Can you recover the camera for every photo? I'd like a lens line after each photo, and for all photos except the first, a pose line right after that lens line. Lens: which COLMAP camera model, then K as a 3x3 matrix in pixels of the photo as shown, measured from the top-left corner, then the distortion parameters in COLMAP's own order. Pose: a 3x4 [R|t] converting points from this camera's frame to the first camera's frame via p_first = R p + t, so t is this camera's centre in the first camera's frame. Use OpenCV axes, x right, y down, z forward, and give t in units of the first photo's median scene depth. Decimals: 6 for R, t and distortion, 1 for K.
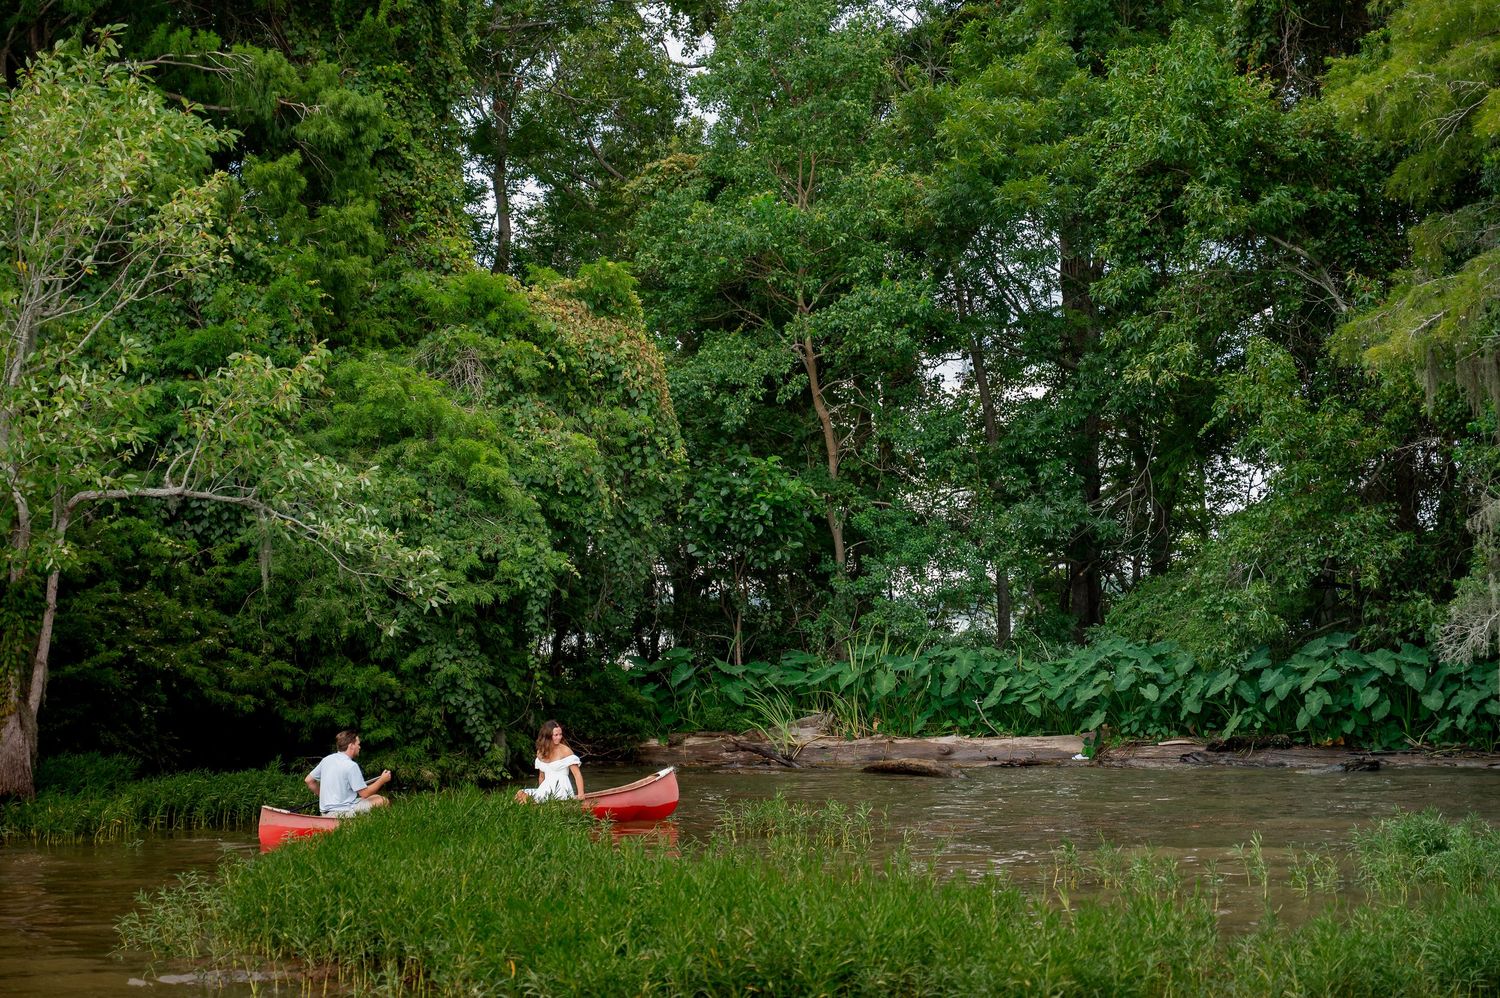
lens RADIAL K [[5482.8, 0, 750.0], [0, 5482.8, 499.0], [0, 0, 1]] dist [0.076186, -3.285991]
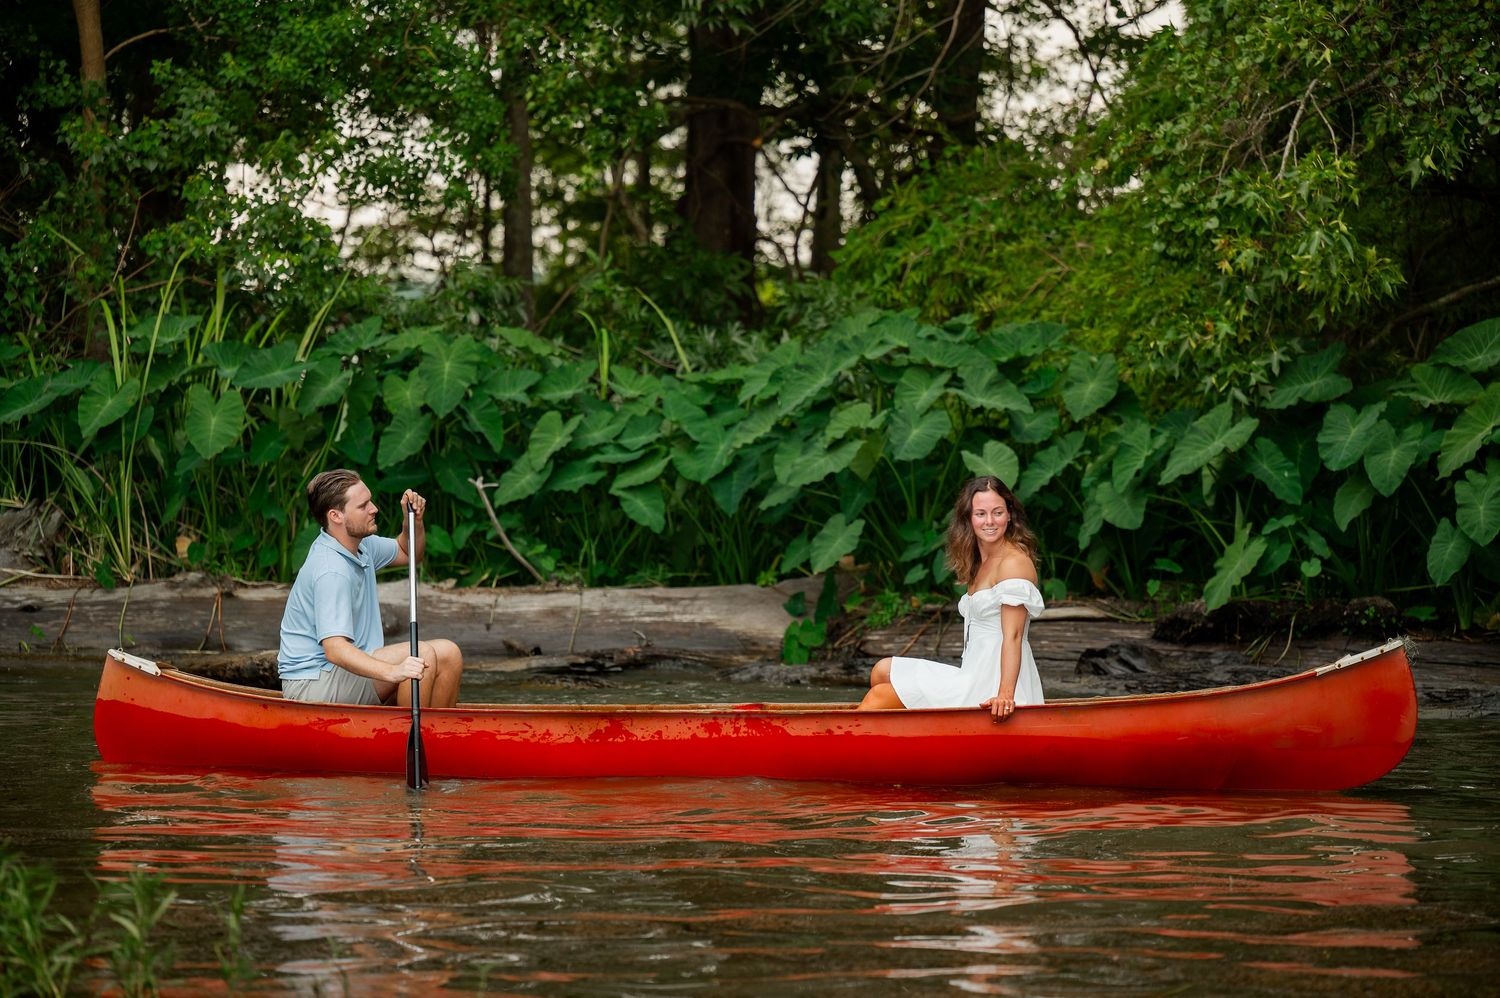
lens RADIAL K [[5482.8, 0, 750.0], [0, 5482.8, 499.0], [0, 0, 1]] dist [0.076186, -3.285991]
pose [[0.991343, 0.021171, 0.129580, 0.013558], [-0.025584, 0.999144, 0.032492, 0.026376], [-0.128781, -0.035526, 0.991037, 0.658136]]
